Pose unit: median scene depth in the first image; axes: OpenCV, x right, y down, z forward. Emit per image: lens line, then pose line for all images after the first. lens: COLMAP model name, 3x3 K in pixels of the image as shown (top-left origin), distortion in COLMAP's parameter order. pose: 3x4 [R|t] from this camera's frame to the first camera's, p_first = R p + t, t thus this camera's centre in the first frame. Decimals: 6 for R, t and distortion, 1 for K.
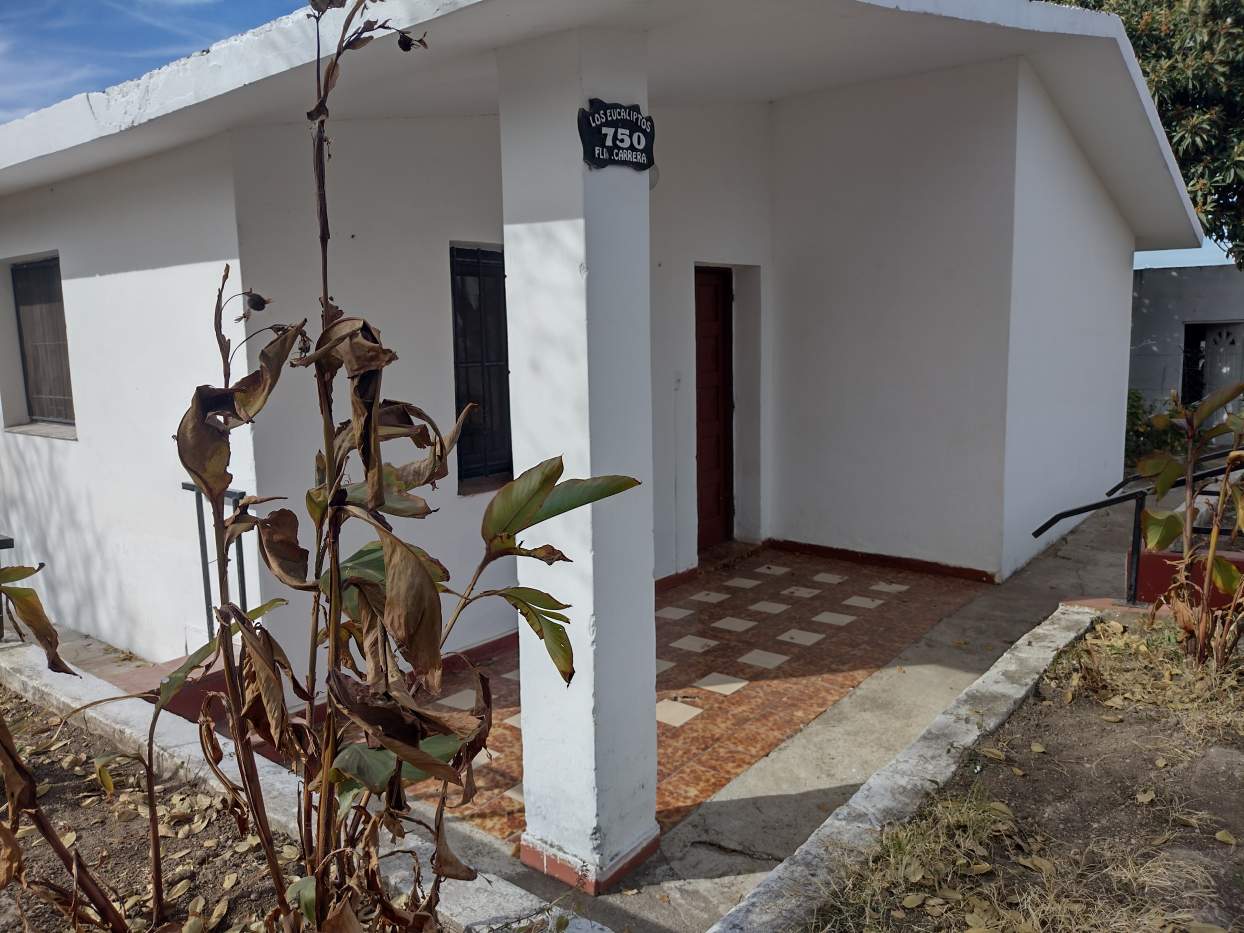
lens RADIAL K [[919.5, 0, 607.6], [0, 919.5, 466.1], [0, 0, 1]] dist [0.097526, -0.167529]
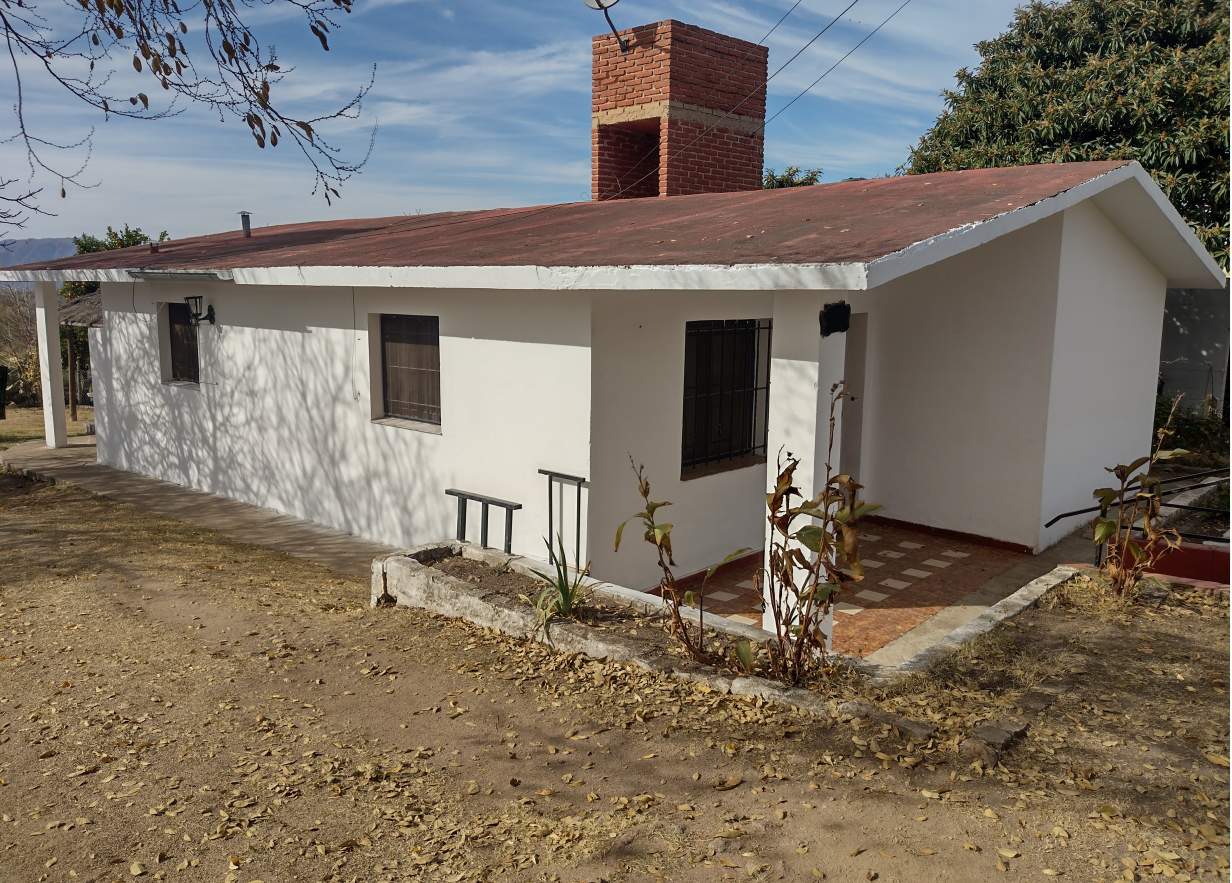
lens RADIAL K [[972.5, 0, 598.7], [0, 972.5, 426.5], [0, 0, 1]] dist [0.126206, -0.237200]
pose [[0.998150, 0.042231, -0.043728, -0.231264], [-0.041732, 0.999054, 0.012265, -0.074797], [0.044205, -0.010418, 0.998968, -0.664100]]
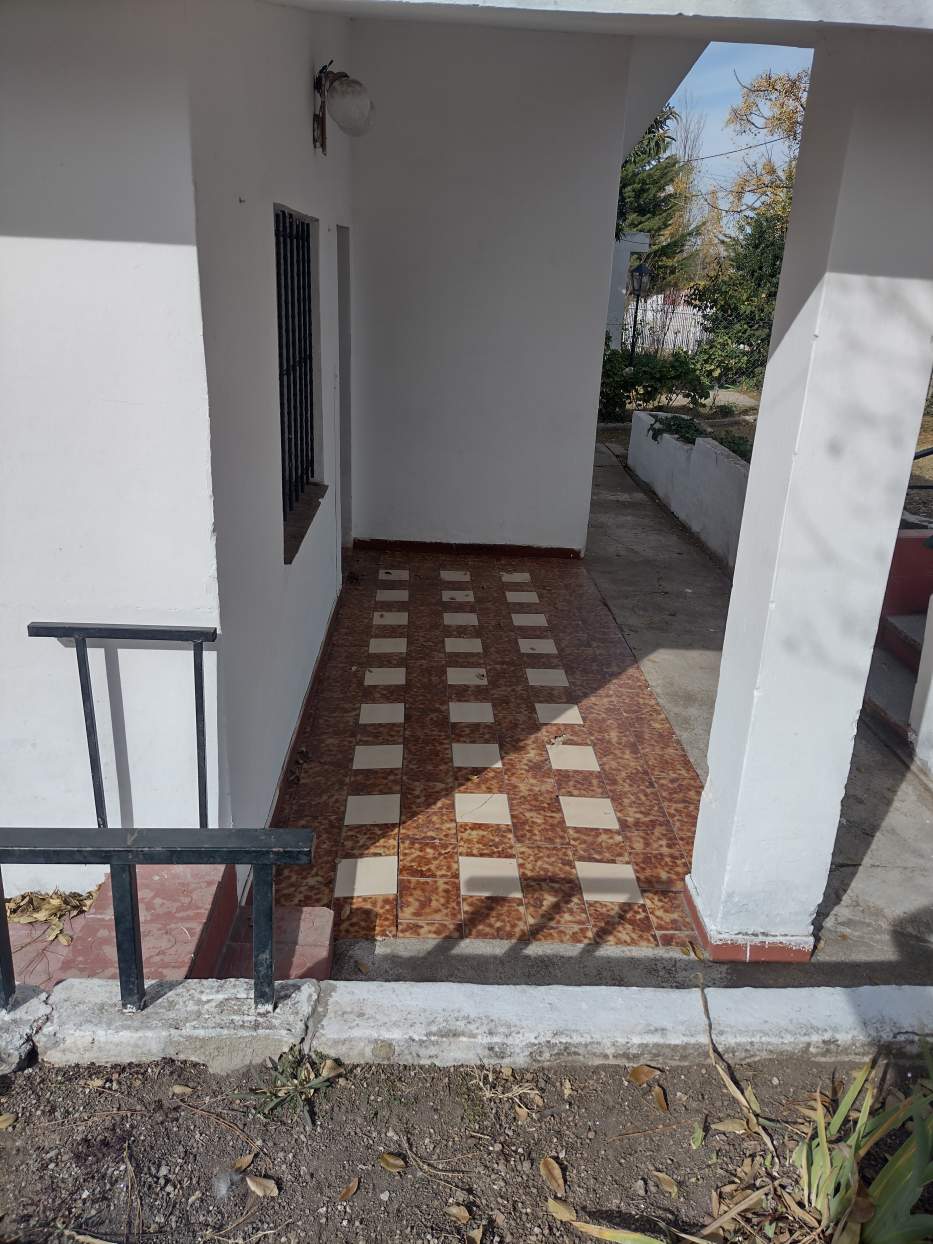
lens RADIAL K [[919.5, 0, 470.5], [0, 919.5, 623.7], [0, 0, 1]] dist [0.097526, -0.167529]
pose [[0.763588, -0.186377, 0.618221, -0.523267], [0.038241, 0.968810, 0.244837, -0.101340], [-0.644571, -0.163313, 0.746899, 0.321413]]
